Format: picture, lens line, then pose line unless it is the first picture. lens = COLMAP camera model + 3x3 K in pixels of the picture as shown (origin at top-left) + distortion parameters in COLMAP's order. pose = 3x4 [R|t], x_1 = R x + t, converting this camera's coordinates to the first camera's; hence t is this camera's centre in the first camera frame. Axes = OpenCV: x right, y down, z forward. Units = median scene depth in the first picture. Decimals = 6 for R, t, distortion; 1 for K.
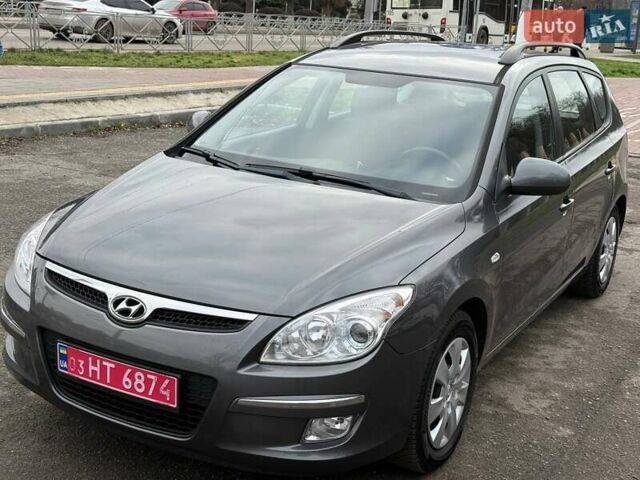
lens RADIAL K [[897.3, 0, 320.6], [0, 897.3, 241.5], [0, 0, 1]] dist [0.195375, -0.352725]
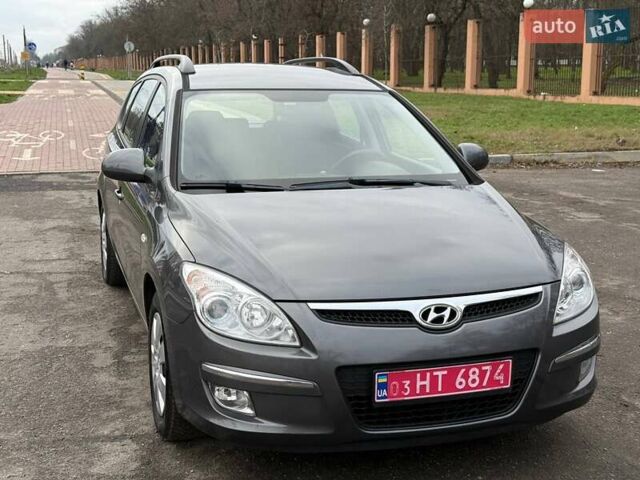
lens RADIAL K [[895.0, 0, 314.5], [0, 895.0, 238.4], [0, 0, 1]] dist [0.201235, -0.354072]
pose [[0.676589, -0.199819, 0.708731, -0.979771], [0.221453, 0.973137, 0.062954, -0.105212], [-0.702271, 0.114356, 0.702665, 0.343127]]
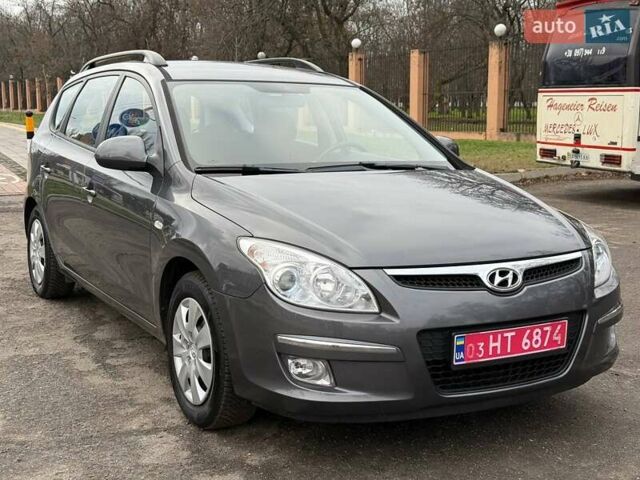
lens RADIAL K [[895.0, 0, 314.5], [0, 895.0, 238.4], [0, 0, 1]] dist [0.201235, -0.354072]
pose [[0.515004, -0.182697, 0.837492, -1.154302], [0.236974, 0.969290, 0.065724, -0.091254], [-0.823780, 0.164616, 0.542482, 0.568869]]
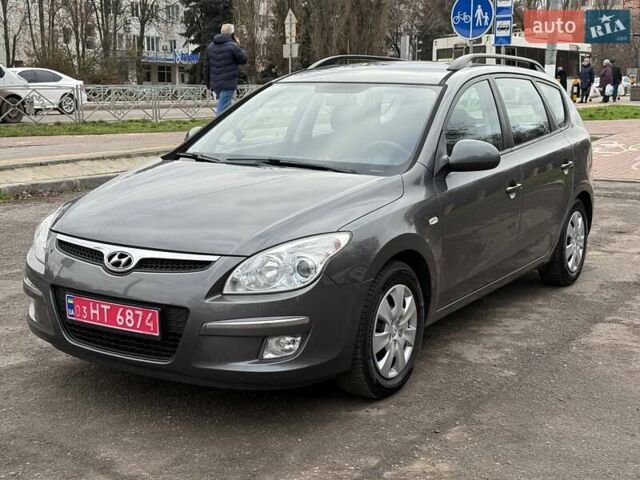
lens RADIAL K [[895.0, 0, 314.5], [0, 895.0, 238.4], [0, 0, 1]] dist [0.201235, -0.354072]
pose [[0.997107, -0.047982, -0.058952, 0.120903], [0.043144, 0.995799, -0.080763, 0.147096], [0.062579, 0.077986, 0.994988, -0.202601]]
